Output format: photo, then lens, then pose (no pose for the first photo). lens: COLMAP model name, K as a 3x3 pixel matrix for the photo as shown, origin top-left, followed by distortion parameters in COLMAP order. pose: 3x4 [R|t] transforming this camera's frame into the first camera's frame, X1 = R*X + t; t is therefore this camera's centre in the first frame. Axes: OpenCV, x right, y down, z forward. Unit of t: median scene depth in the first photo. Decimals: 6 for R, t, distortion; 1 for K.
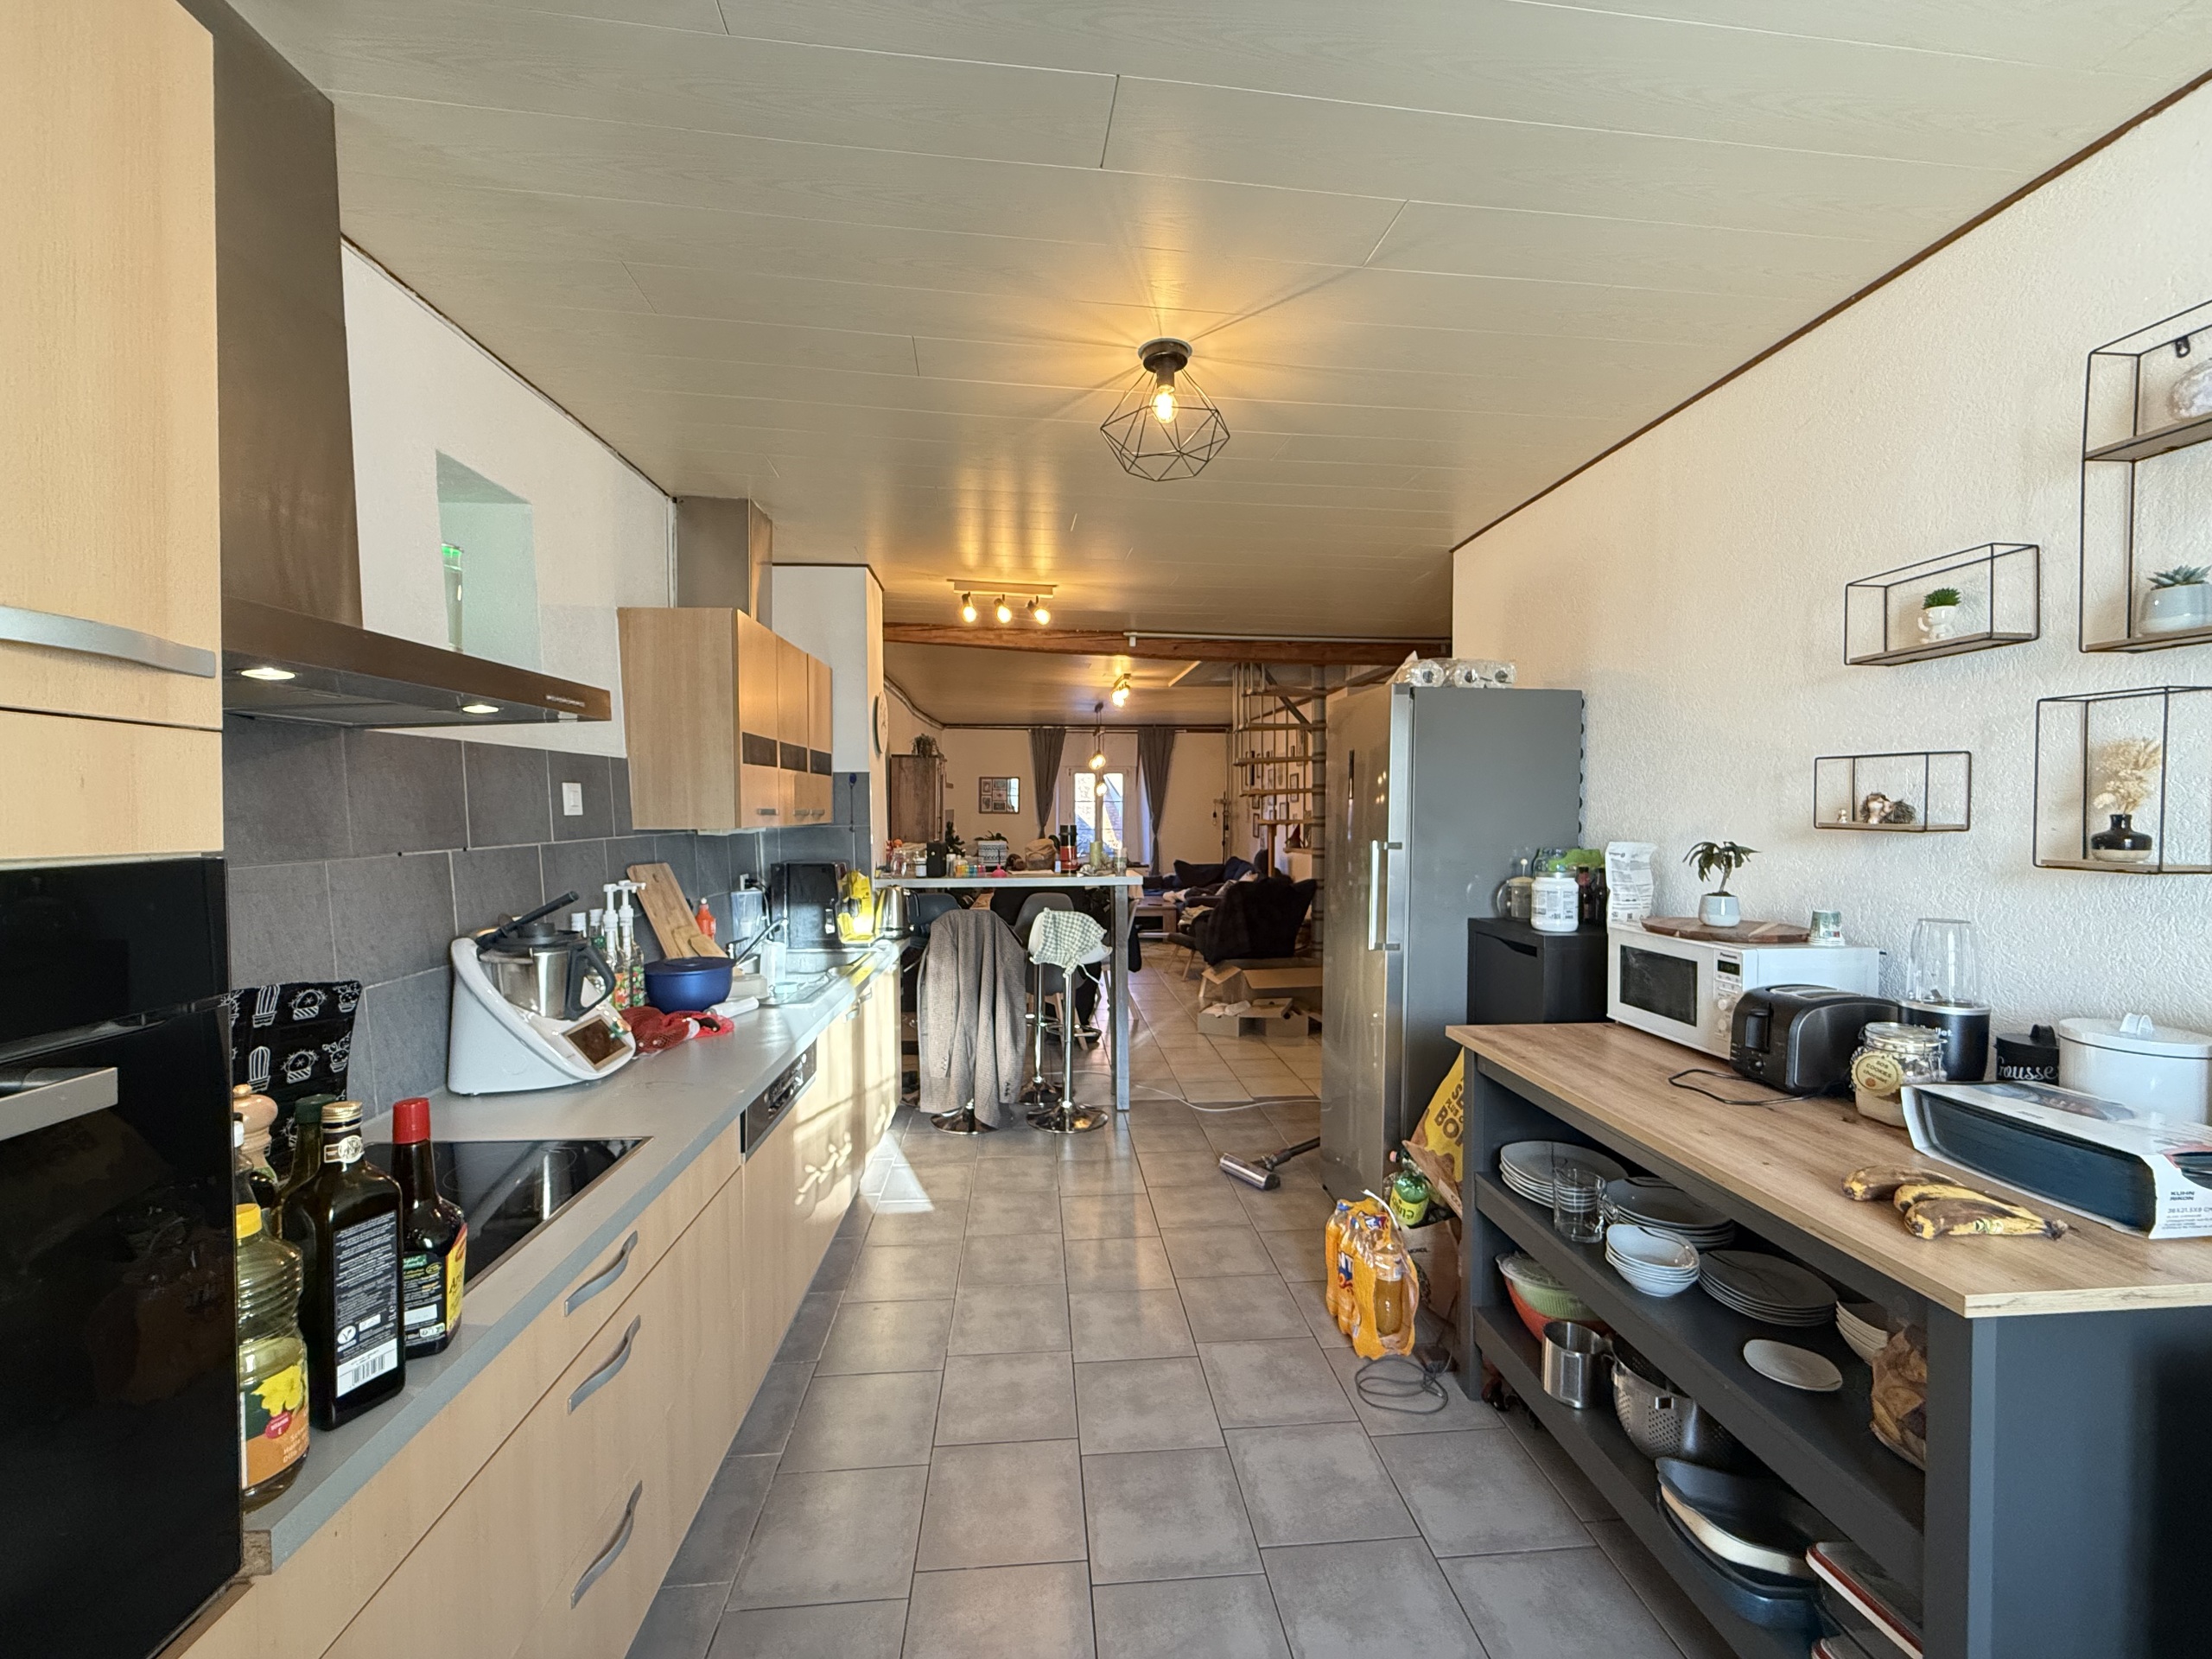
lens RADIAL K [[882.8, 0, 1099.7], [0, 882.8, 830.2], [0, 0, 1]] dist [-0.000424, 0.000073]
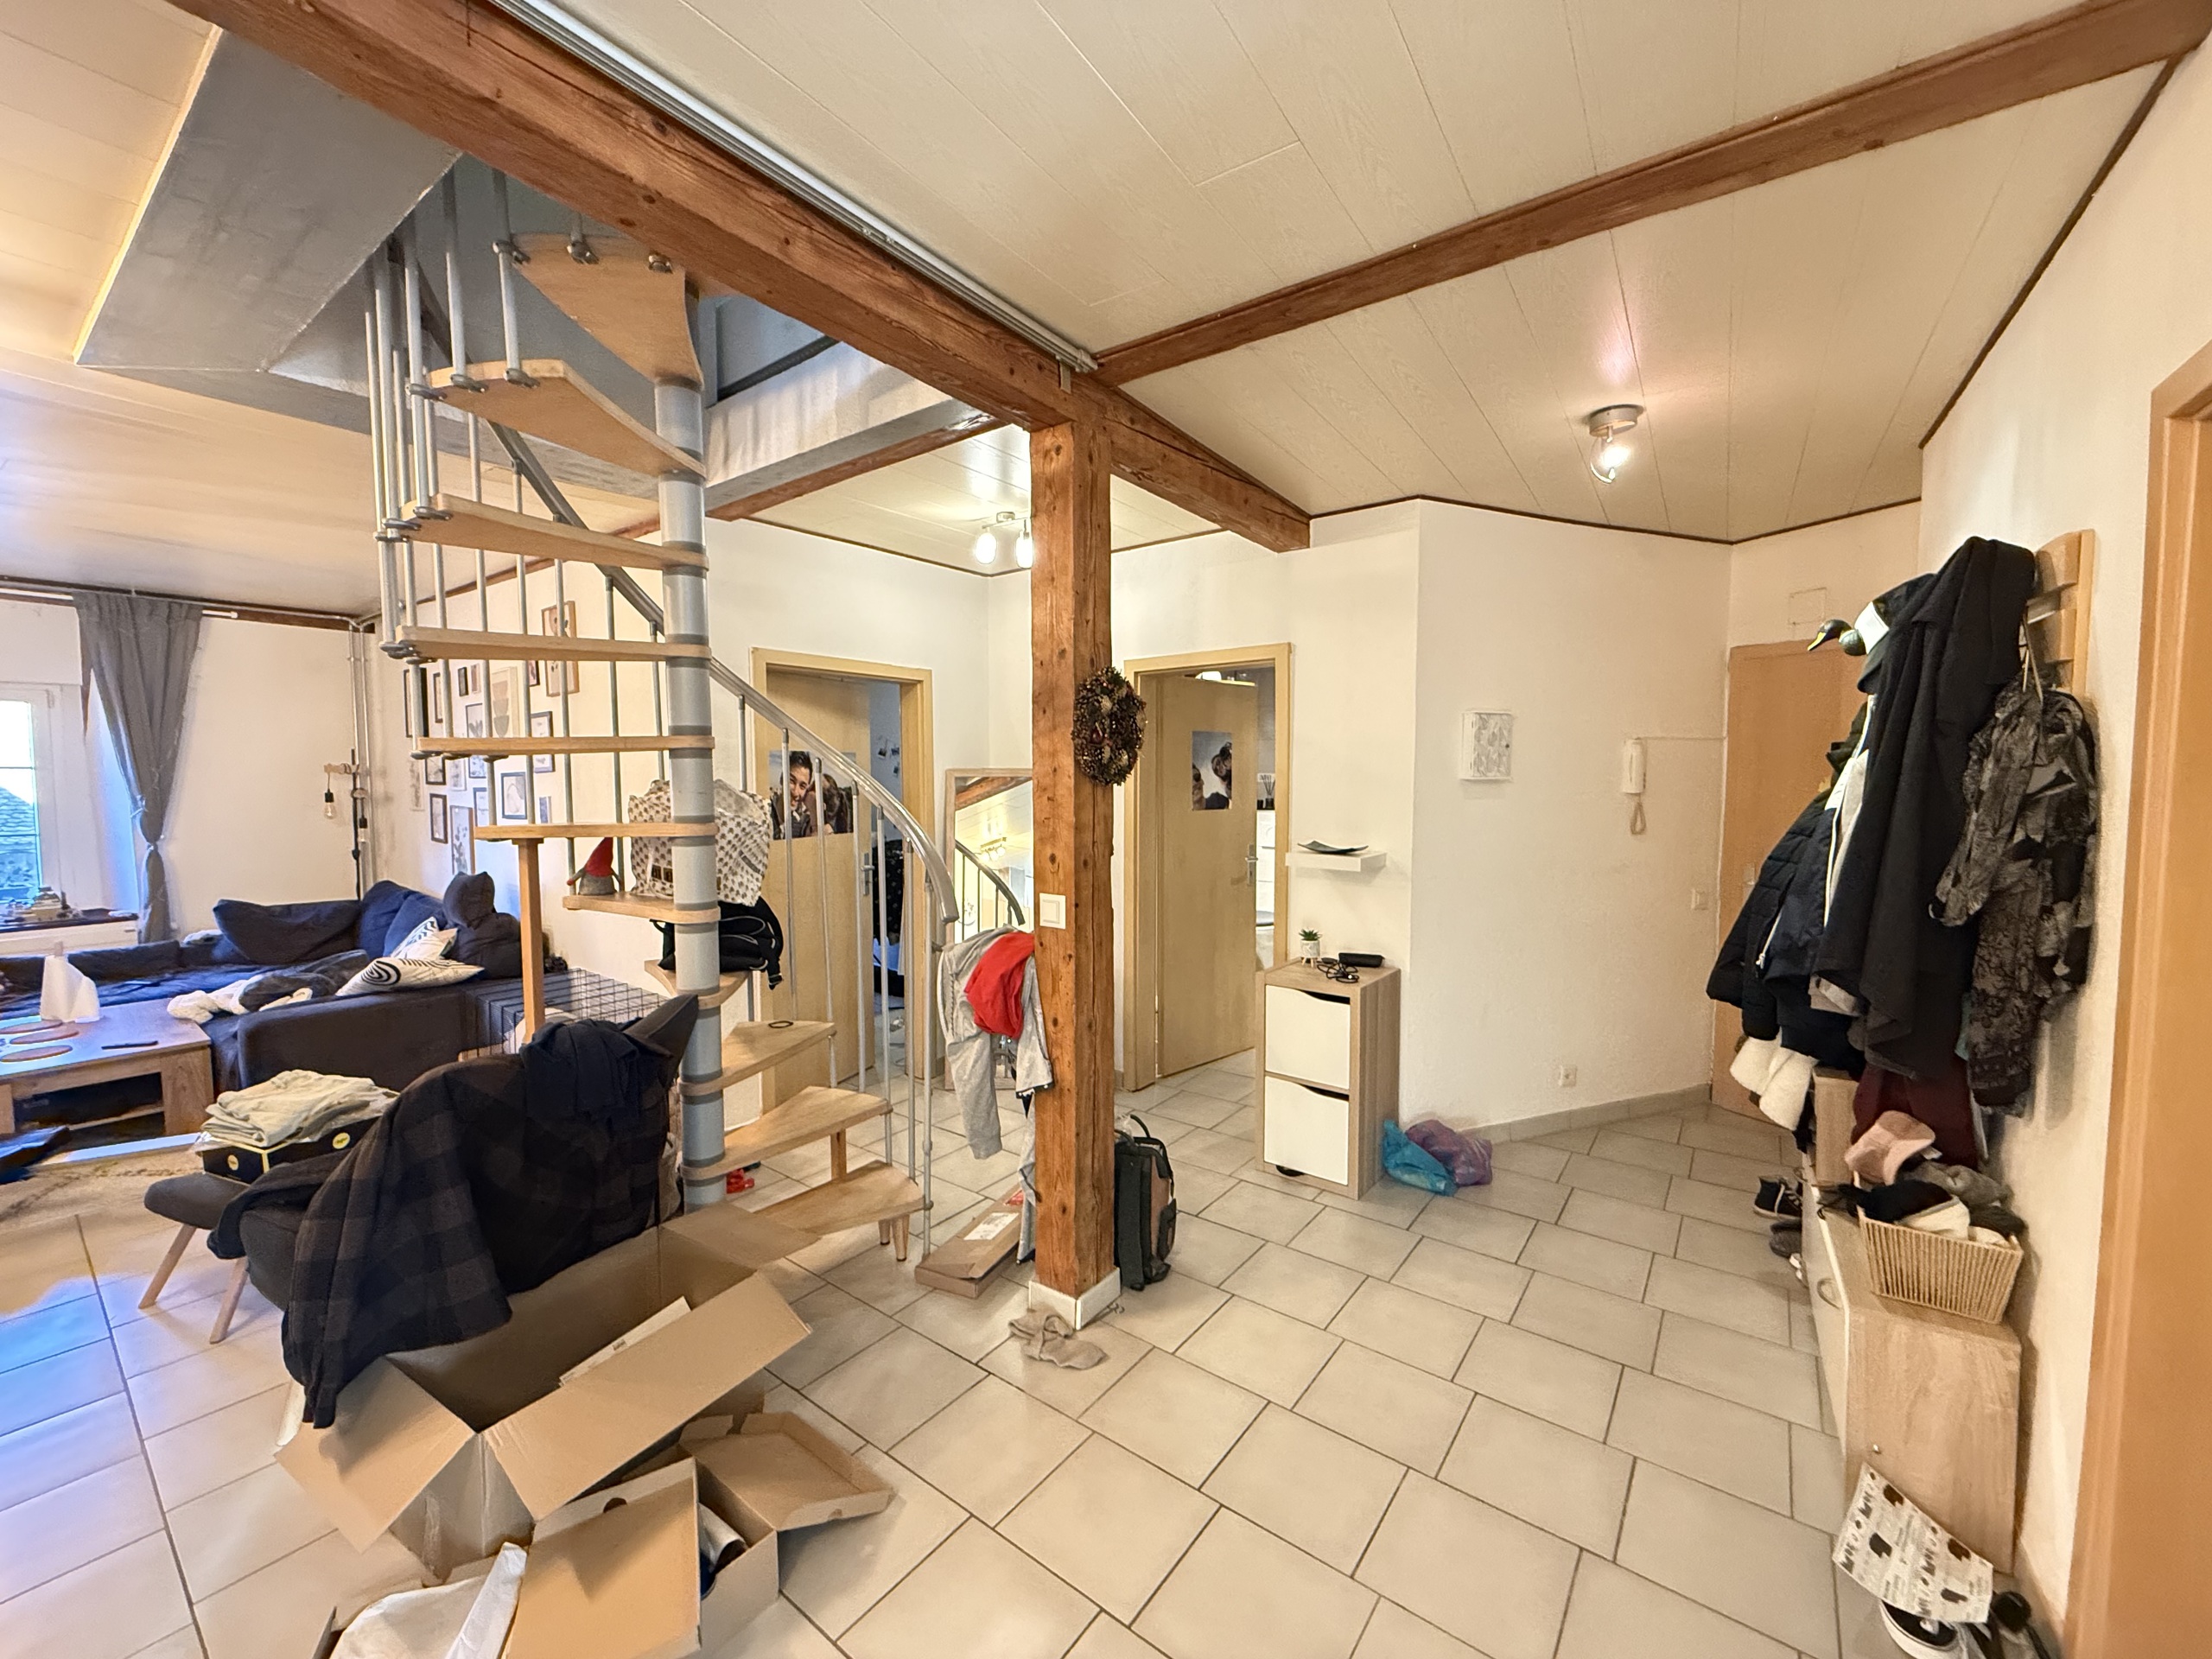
lens RADIAL K [[882.8, 0, 1099.7], [0, 882.8, 830.2], [0, 0, 1]] dist [-0.000424, 0.000073]
pose [[0.666737, -0.047472, 0.743780, 0.052910], [0.020214, 0.998754, 0.045626, -0.013340], [-0.745019, -0.015386, 0.666866, 0.371152]]
